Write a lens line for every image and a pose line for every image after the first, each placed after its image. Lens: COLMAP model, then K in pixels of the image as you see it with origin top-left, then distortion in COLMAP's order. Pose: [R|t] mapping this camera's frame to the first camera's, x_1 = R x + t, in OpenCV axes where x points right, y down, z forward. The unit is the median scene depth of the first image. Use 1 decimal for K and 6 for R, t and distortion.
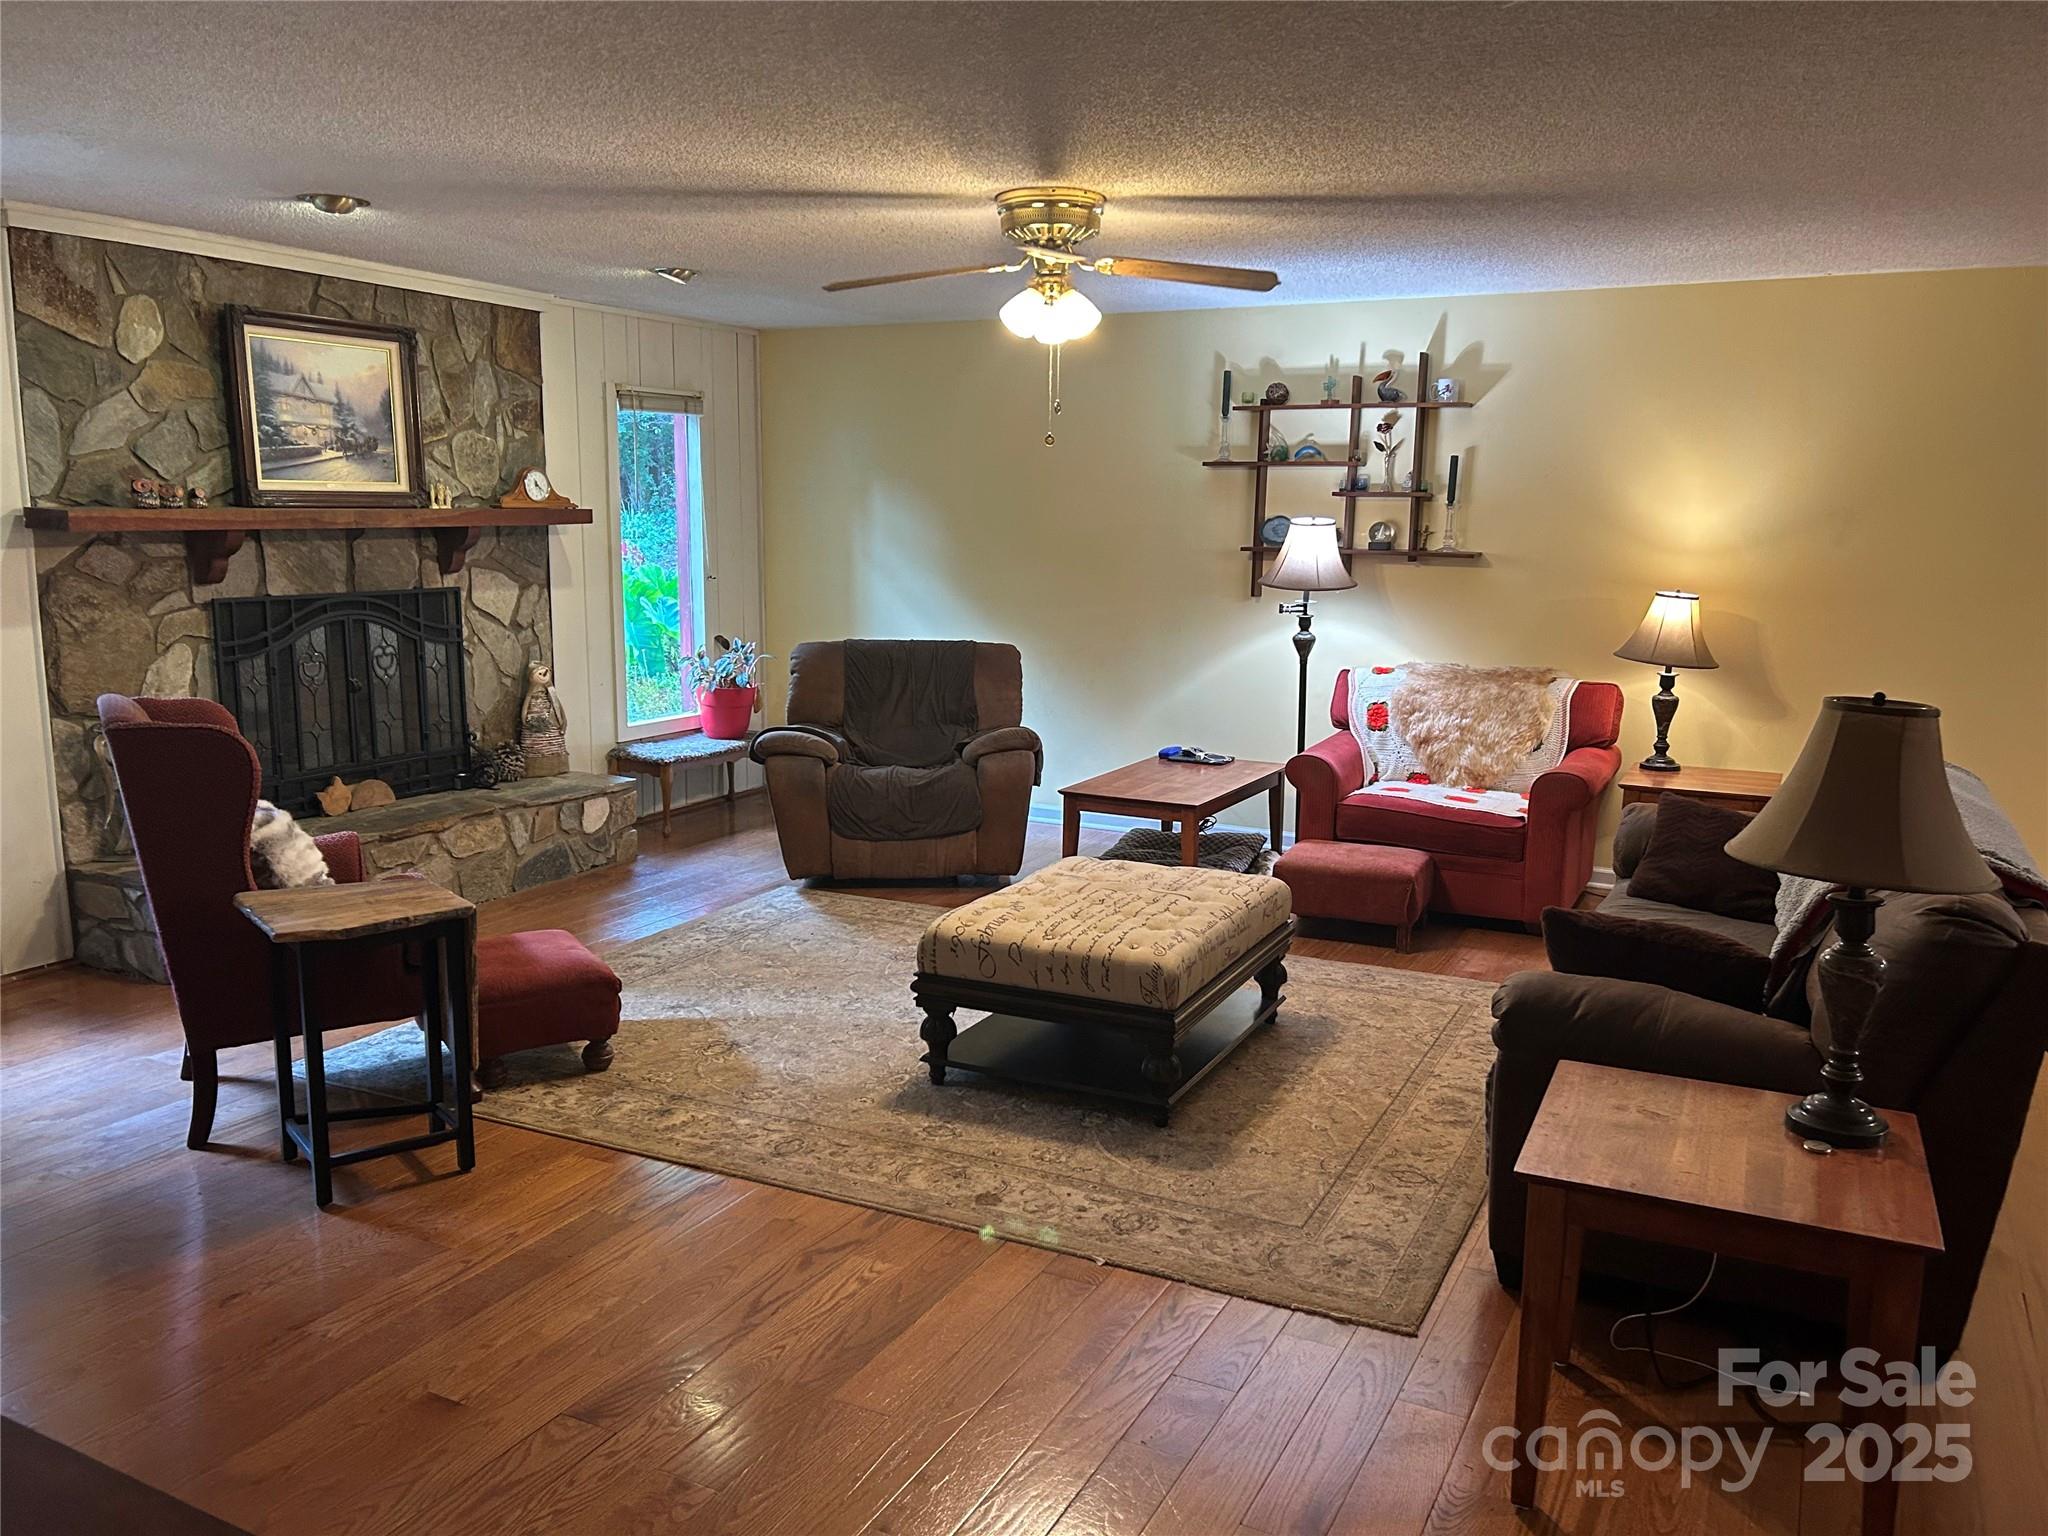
lens RADIAL K [[1558.6, 0, 1027.3], [0, 1558.6, 774.5], [0, 0, 1]] dist [0.060324, -0.049979]
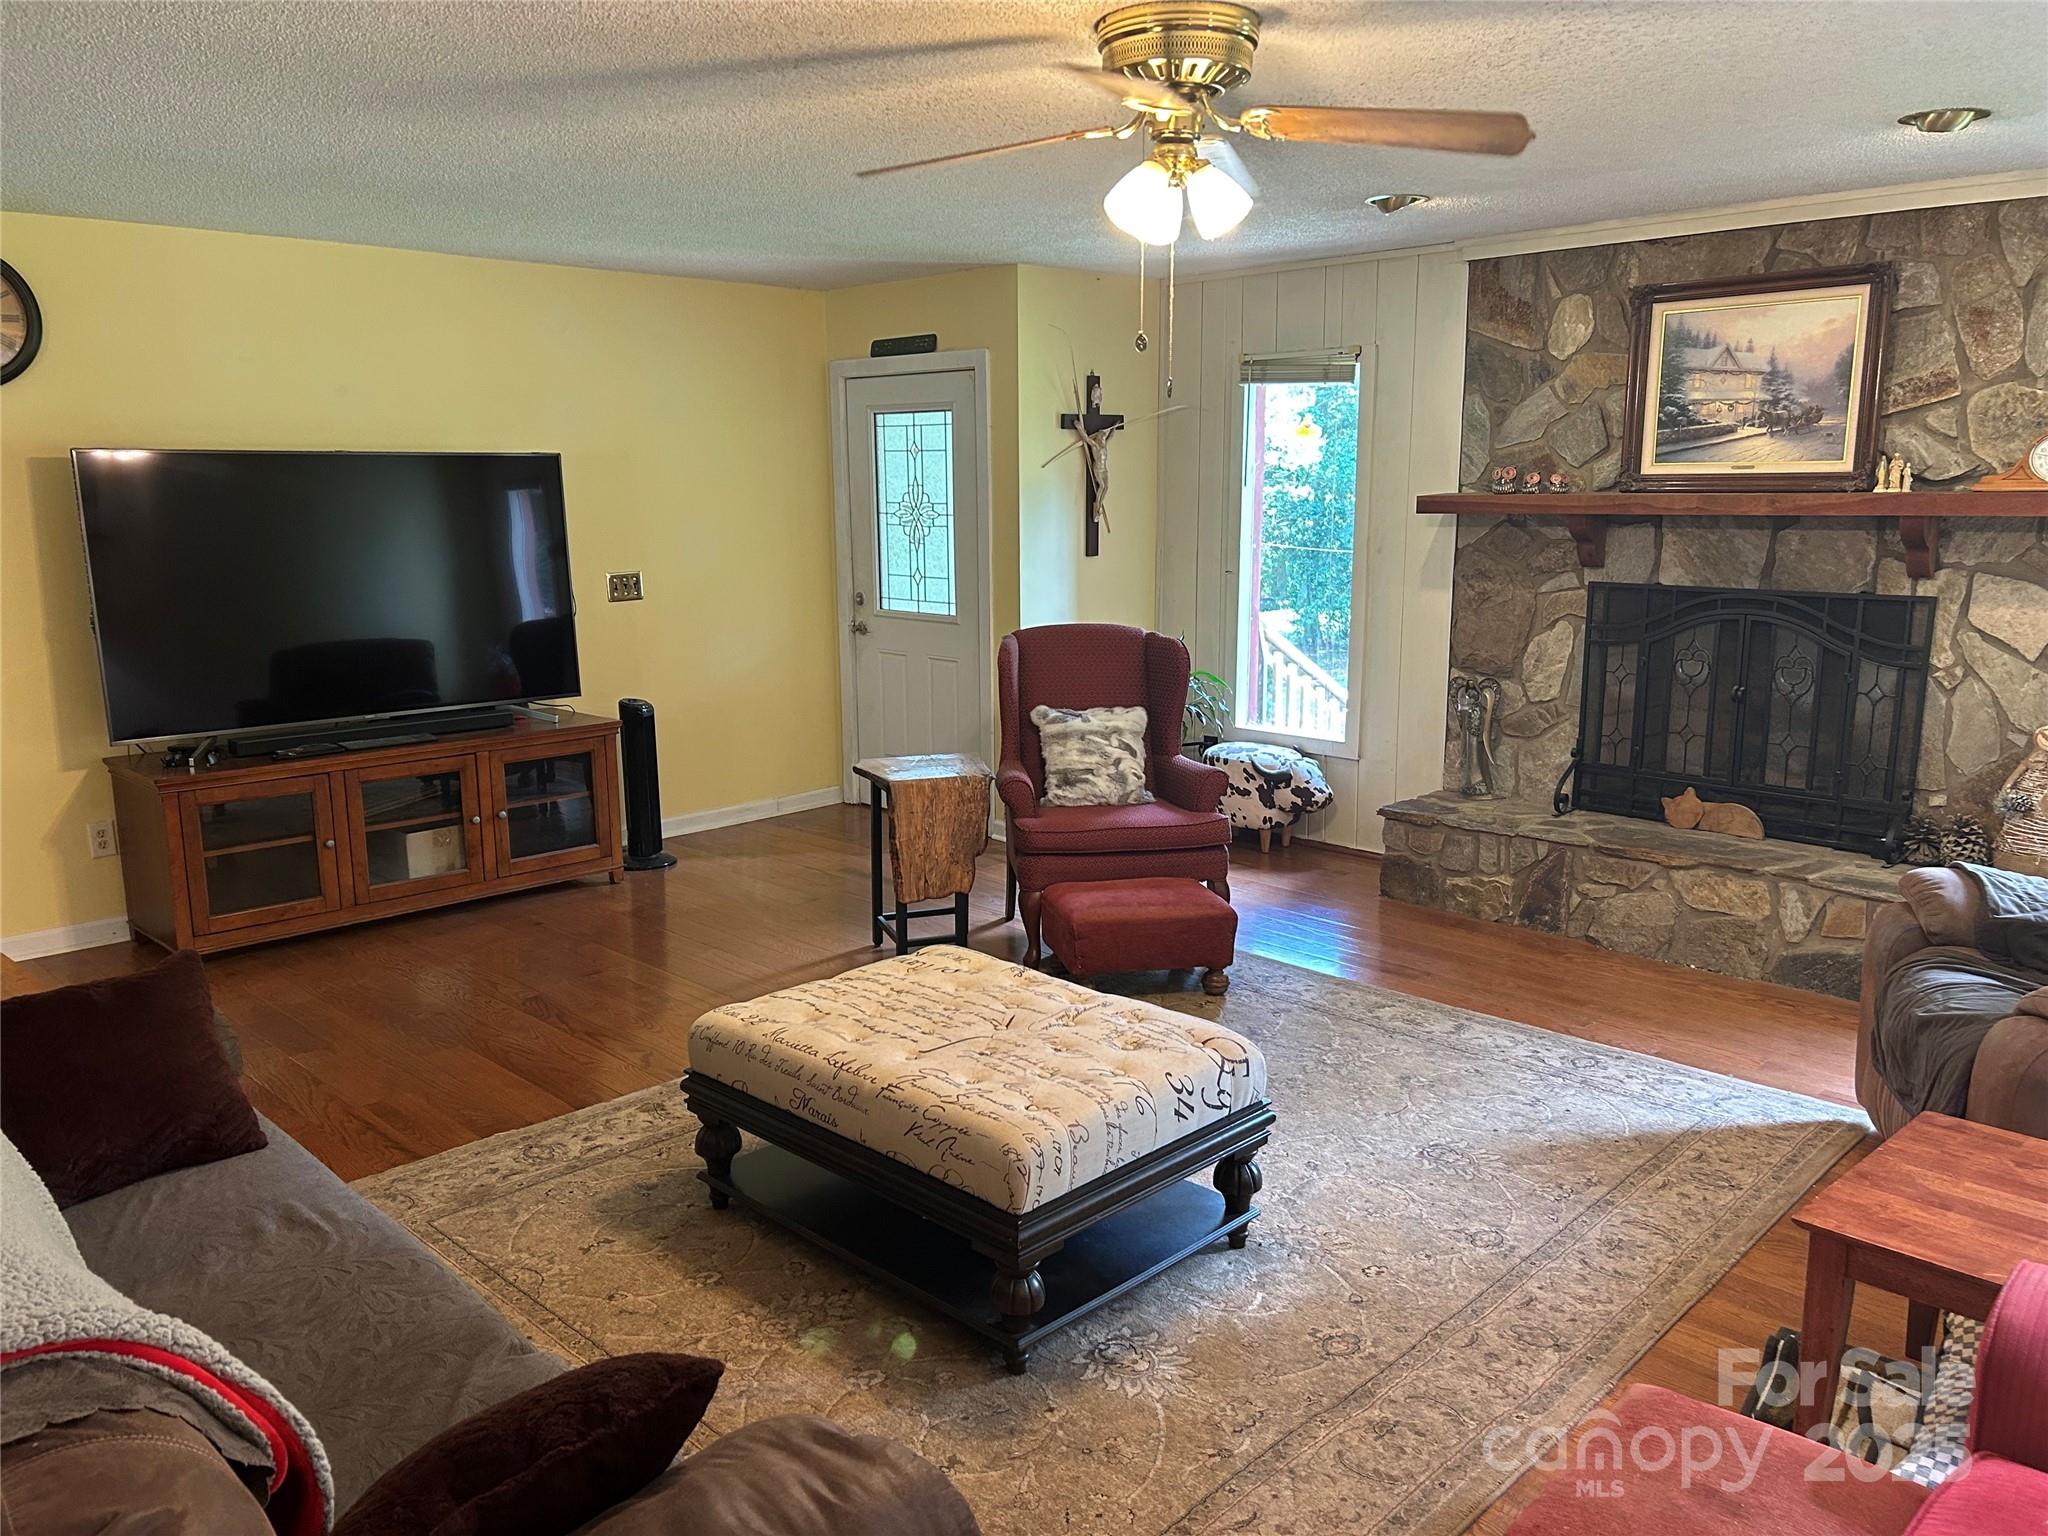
lens RADIAL K [[1558.6, 0, 1025.3], [0, 1558.6, 766.2], [0, 0, 1]] dist [0.060324, -0.049979]
pose [[-0.309075, 0.165738, -0.936485, 0.546122], [-0.161506, 0.961248, 0.223423, -0.155979], [0.937224, 0.220302, -0.270331, 0.906672]]
